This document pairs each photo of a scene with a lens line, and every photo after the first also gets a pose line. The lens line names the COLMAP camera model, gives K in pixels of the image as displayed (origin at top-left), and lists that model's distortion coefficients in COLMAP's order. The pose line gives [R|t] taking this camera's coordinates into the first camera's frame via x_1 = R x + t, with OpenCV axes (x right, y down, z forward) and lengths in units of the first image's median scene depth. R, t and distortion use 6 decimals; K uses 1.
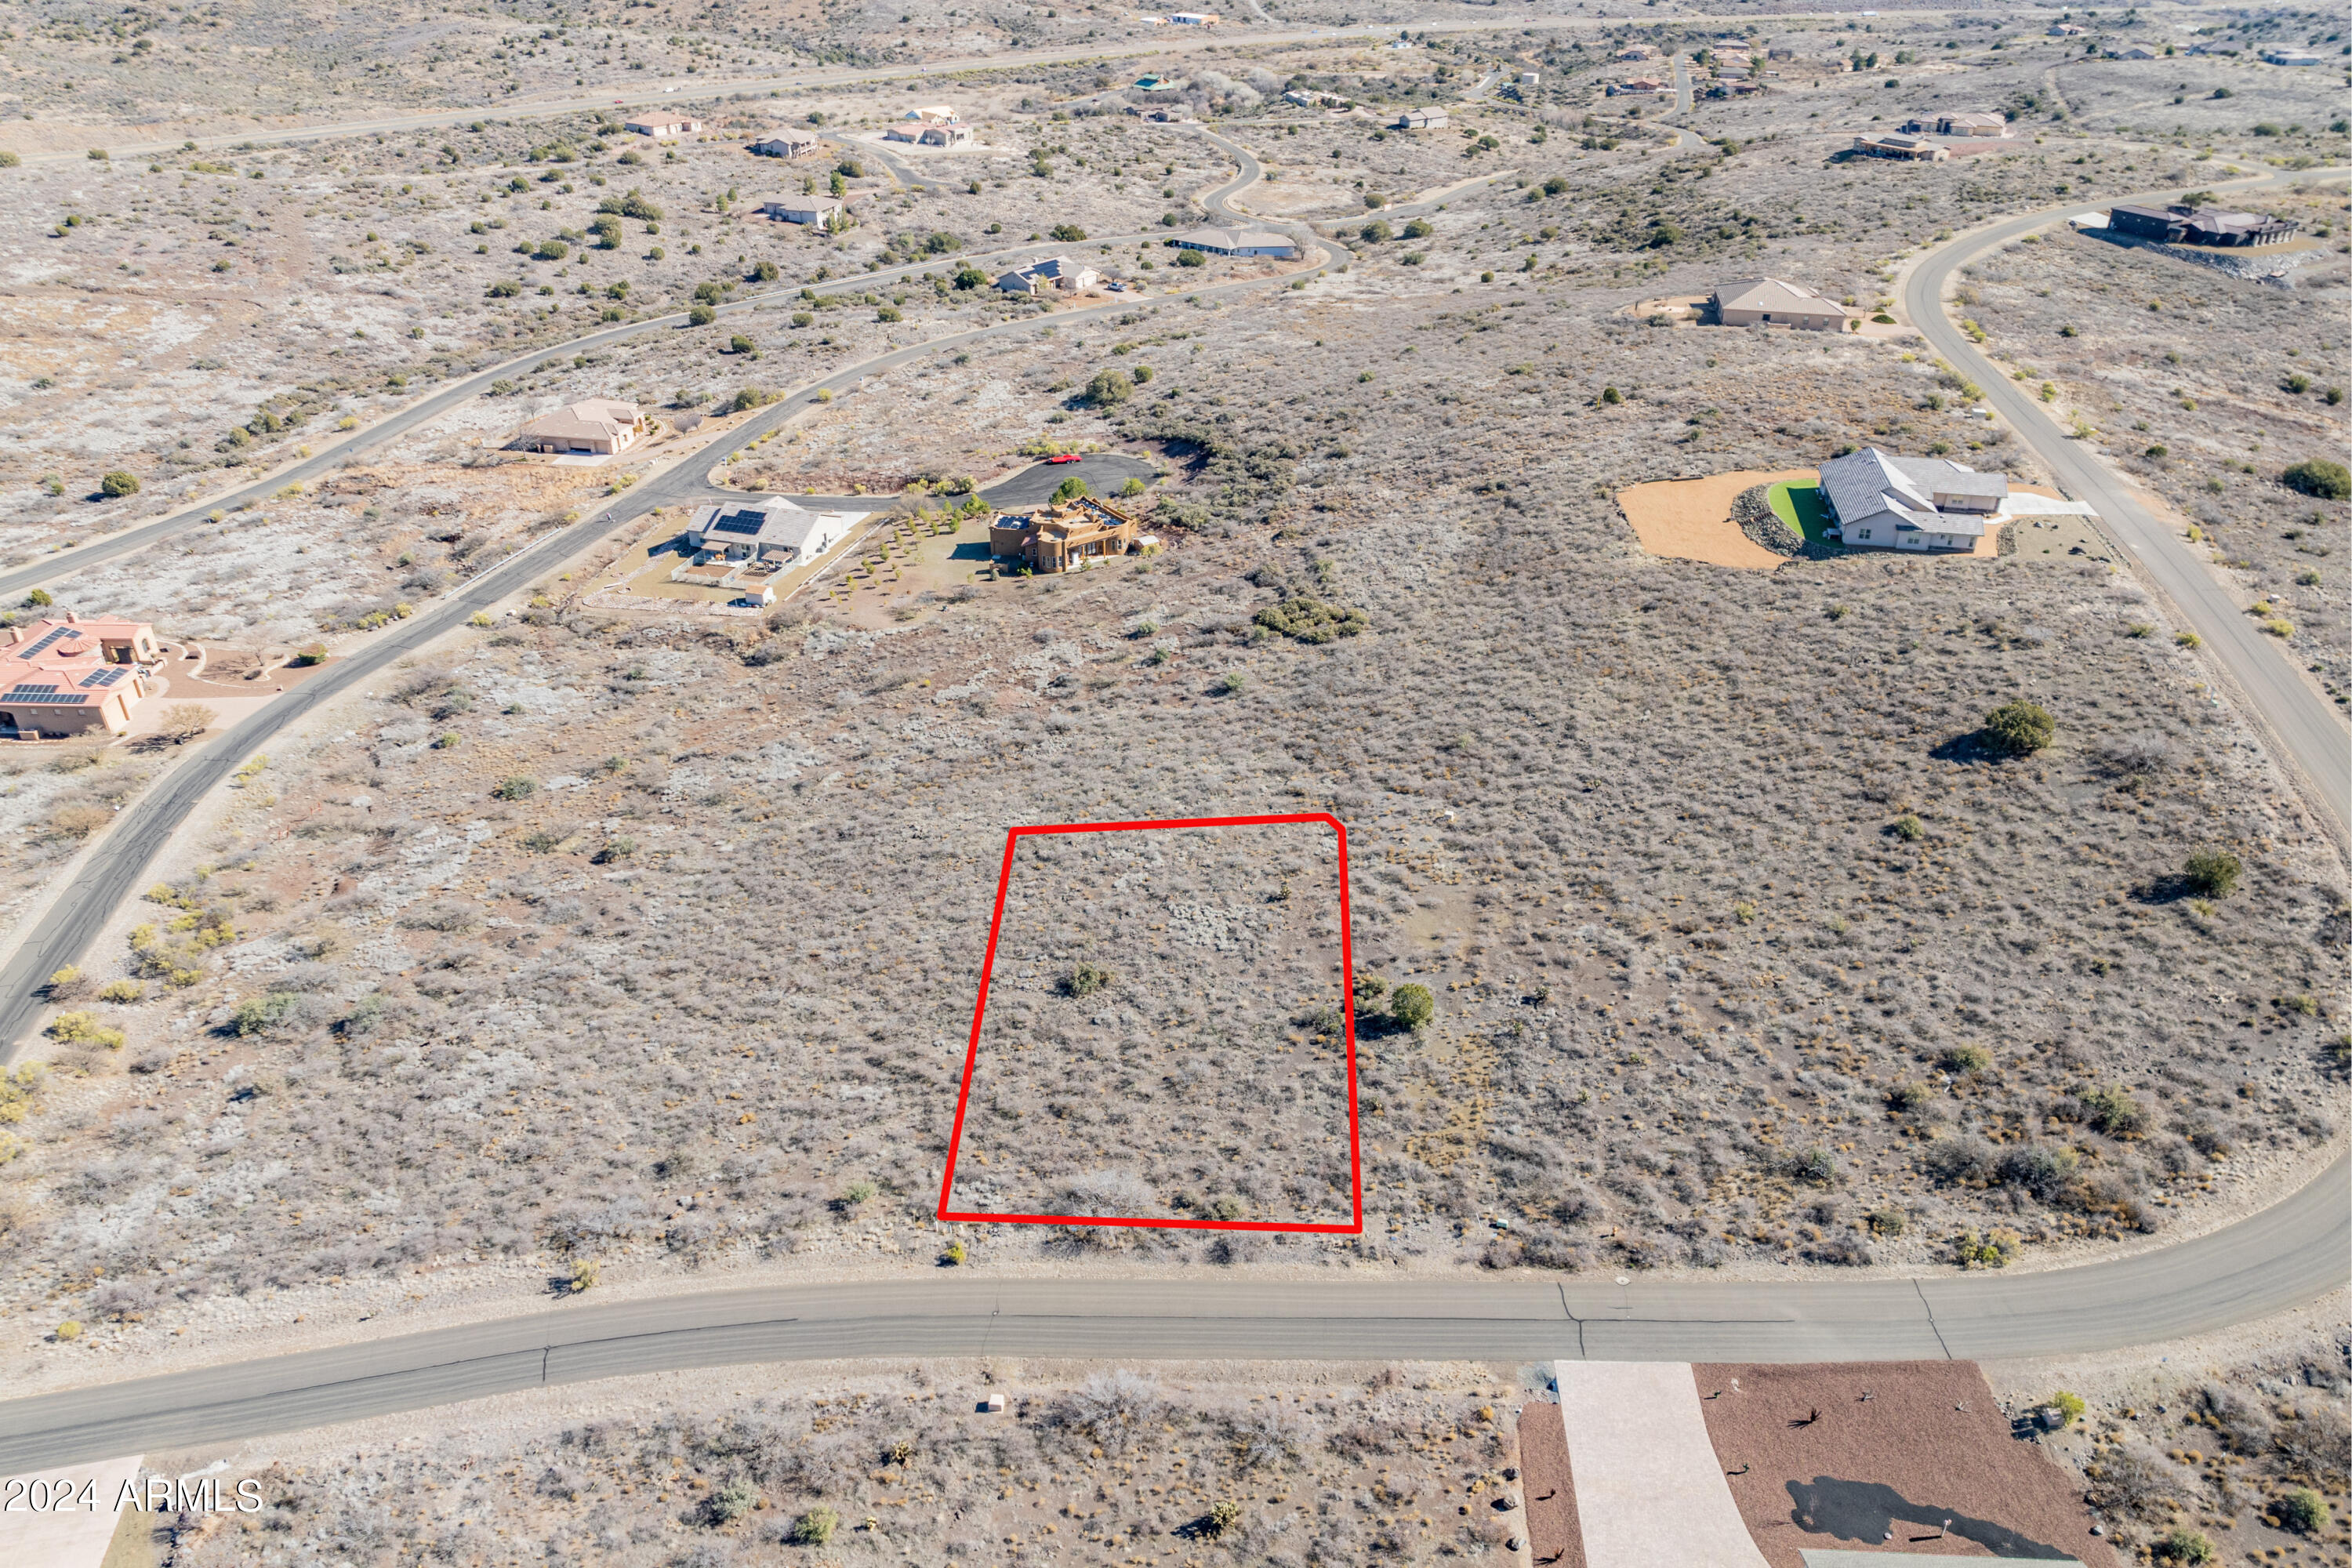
lens RADIAL K [[1662.6, 0, 1183.1], [0, 1662.6, 846.7], [0, 0, 1]] dist [-0.046308, 0.015175]
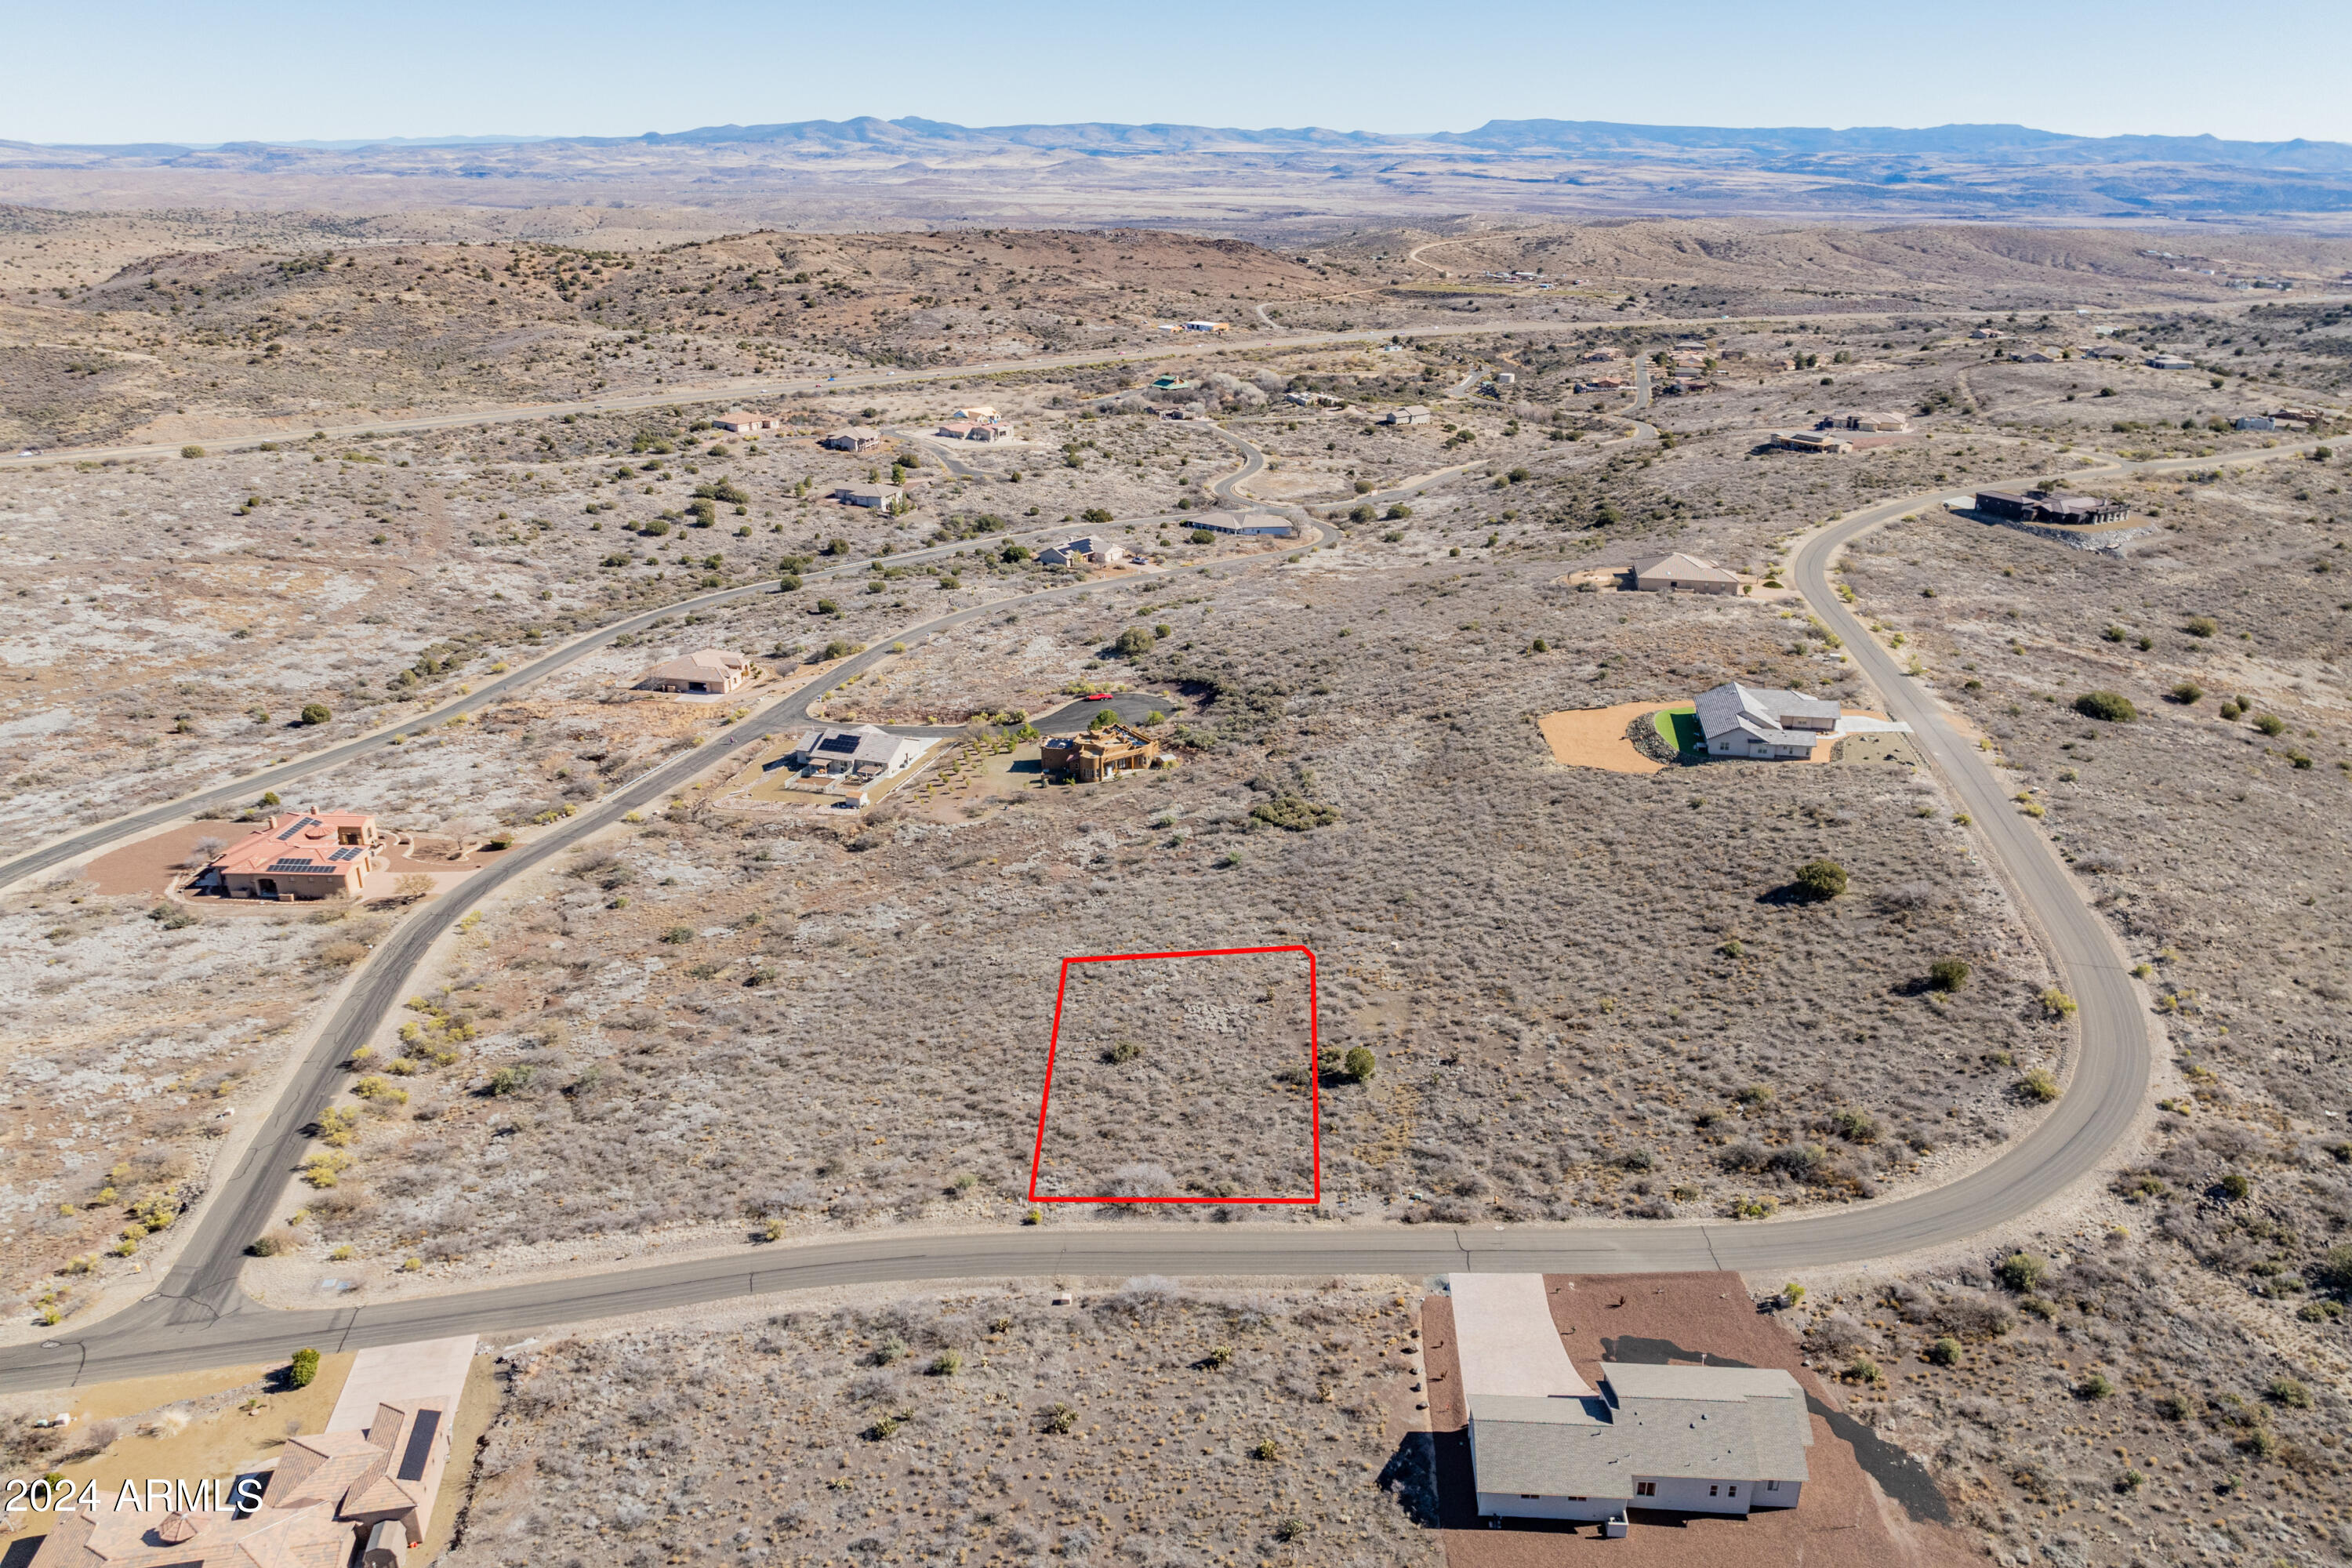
lens RADIAL K [[1662.6, 0, 1186.2], [0, 1662.6, 785.7], [0, 0, 1]] dist [-0.046308, 0.015175]
pose [[0.999981, 0.000825, -0.006167, 0.000897], [-0.001971, 0.982136, -0.188160, 0.090769], [0.005902, 0.188169, 0.982119, -0.285937]]
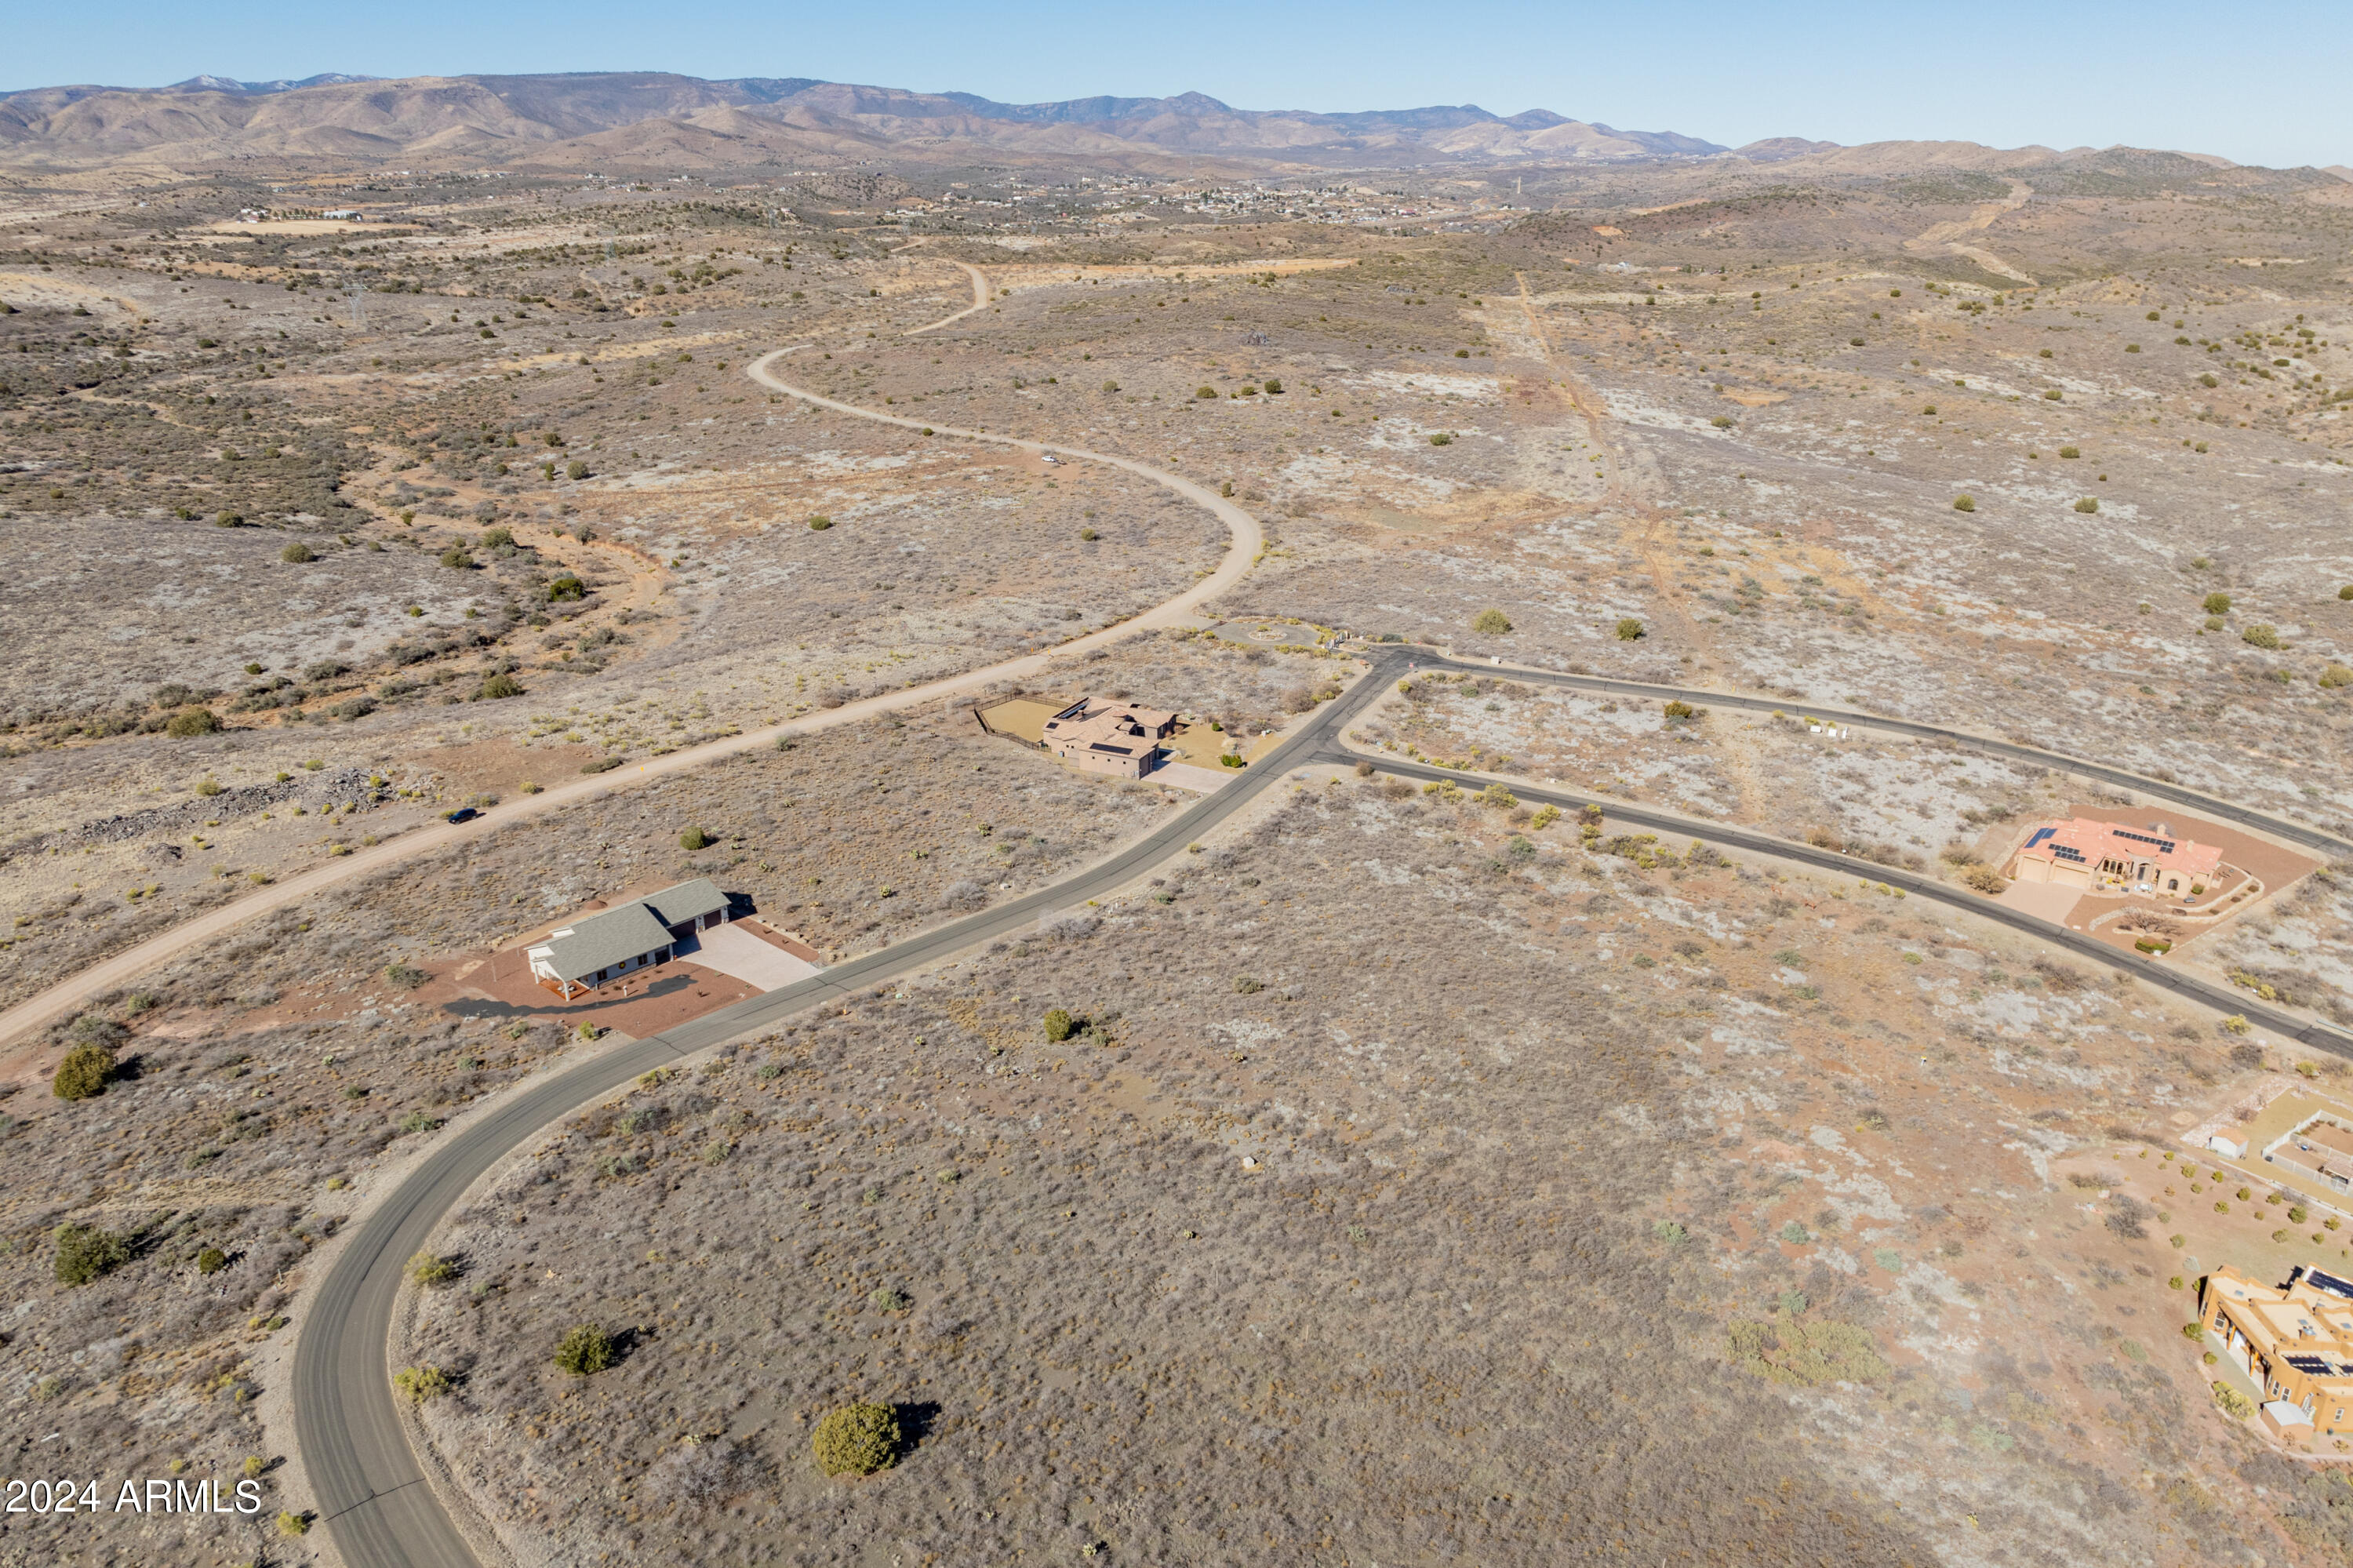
lens RADIAL K [[1663.4, 0, 1170.9], [0, 1663.4, 777.5], [0, 0, 1]] dist [-0.046308, 0.015175]
pose [[-0.613032, 0.270554, -0.742289, 0.765481], [-0.417154, 0.687049, 0.594934, -0.666949], [0.670950, 0.674362, -0.308320, 0.959796]]
